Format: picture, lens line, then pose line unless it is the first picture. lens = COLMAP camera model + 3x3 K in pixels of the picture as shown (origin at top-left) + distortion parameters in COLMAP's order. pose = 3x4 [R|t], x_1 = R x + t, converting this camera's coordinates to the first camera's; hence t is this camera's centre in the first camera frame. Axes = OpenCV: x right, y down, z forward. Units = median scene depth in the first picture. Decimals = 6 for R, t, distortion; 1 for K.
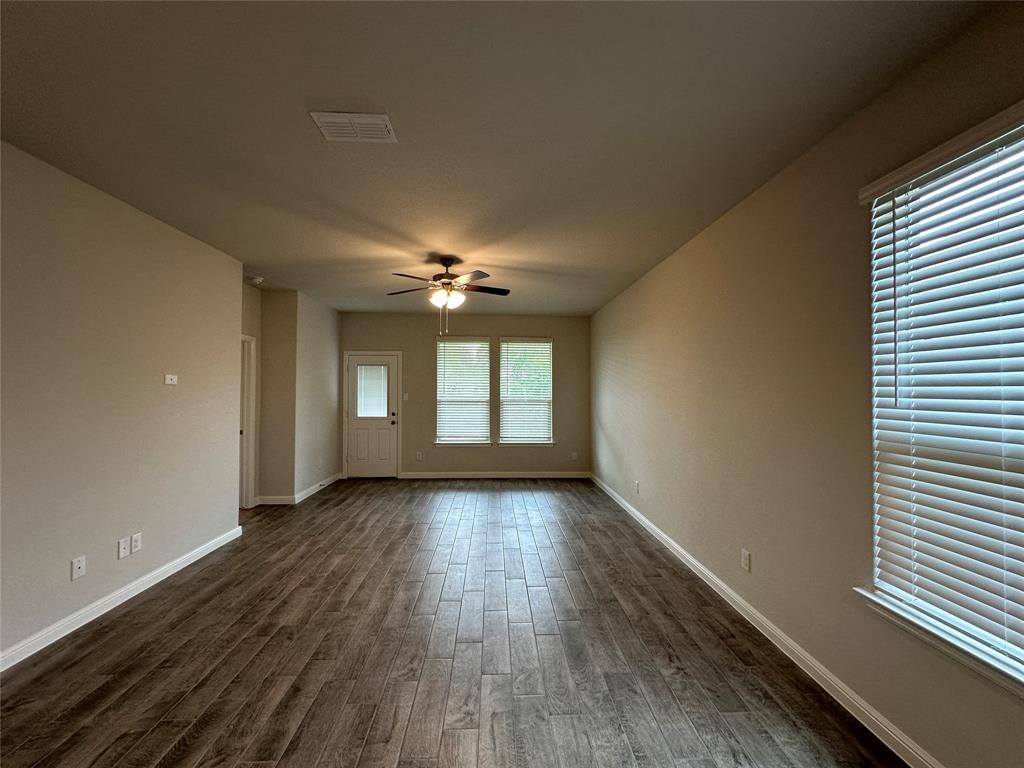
lens RADIAL K [[410.0, 0, 512.0], [0, 410.0, 384.0], [0, 0, 1]] dist [0.001324, 0.000046]
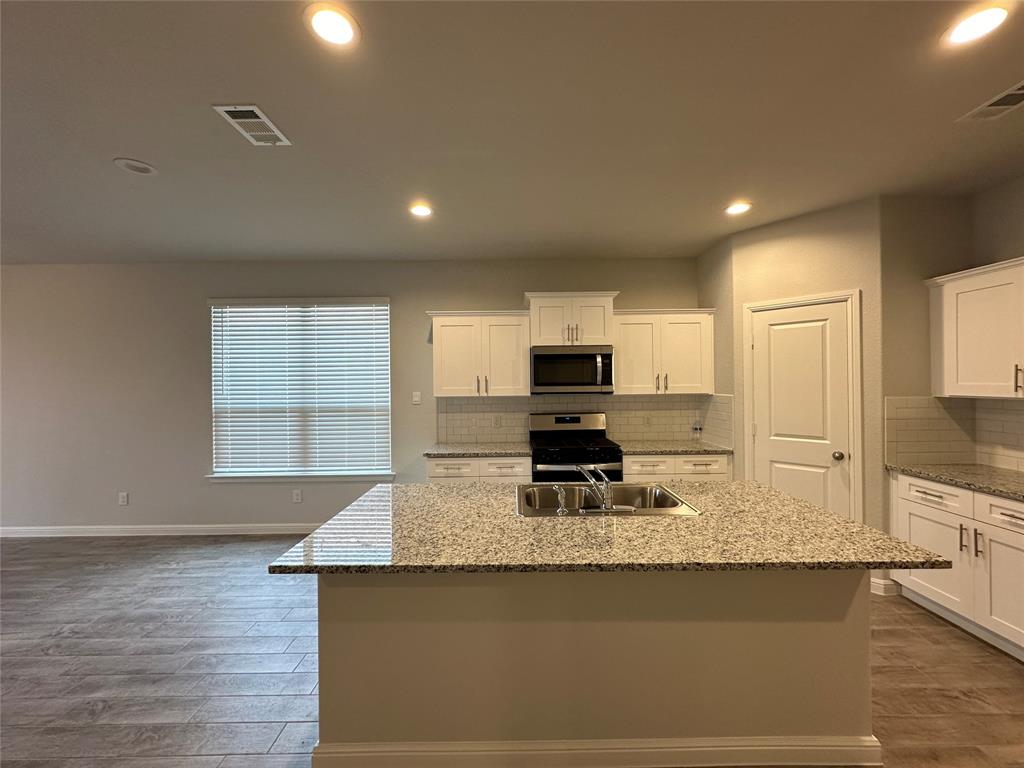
lens RADIAL K [[410.0, 0, 512.0], [0, 410.0, 384.0], [0, 0, 1]] dist [0.001324, 0.000046]
pose [[0.047480, -0.006217, 0.998853, -0.832361], [-0.003864, 0.999972, 0.006408, -0.017610], [-0.998865, -0.004164, 0.047454, -0.490873]]
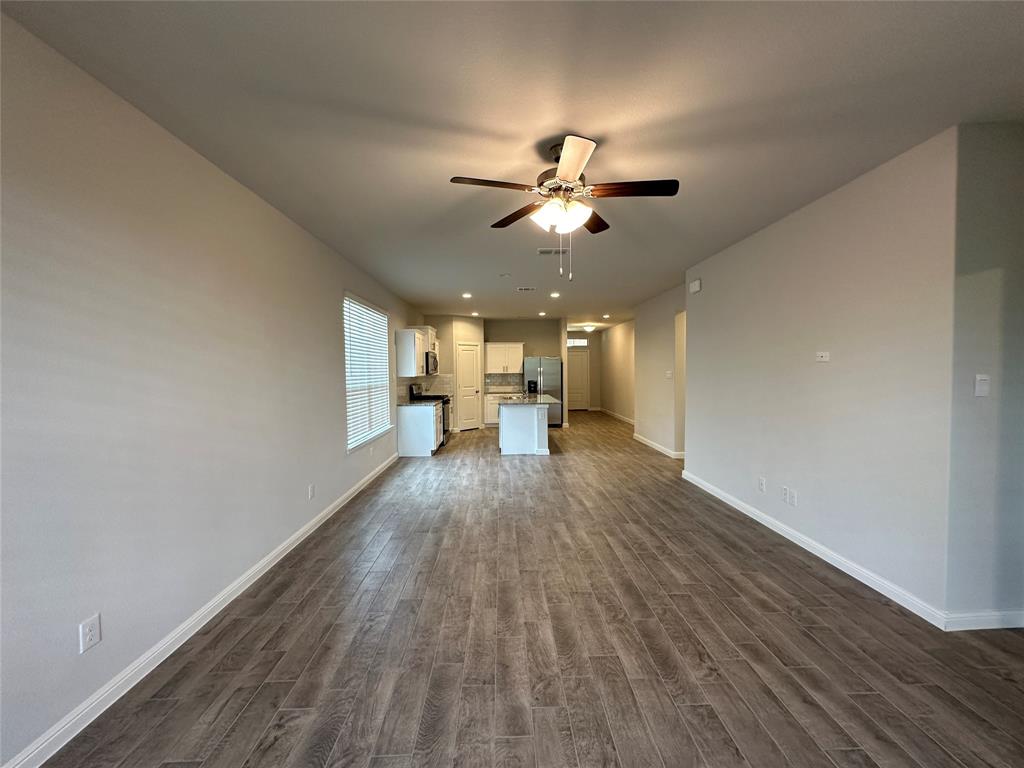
lens RADIAL K [[410.0, 0, 512.0], [0, 410.0, 384.0], [0, 0, 1]] dist [0.001324, 0.000046]
pose [[-0.999837, 0.003316, 0.017755, -0.132302], [0.003662, 0.999804, 0.019460, 0.035559], [-0.017687, 0.019522, -0.999653, 2.207516]]
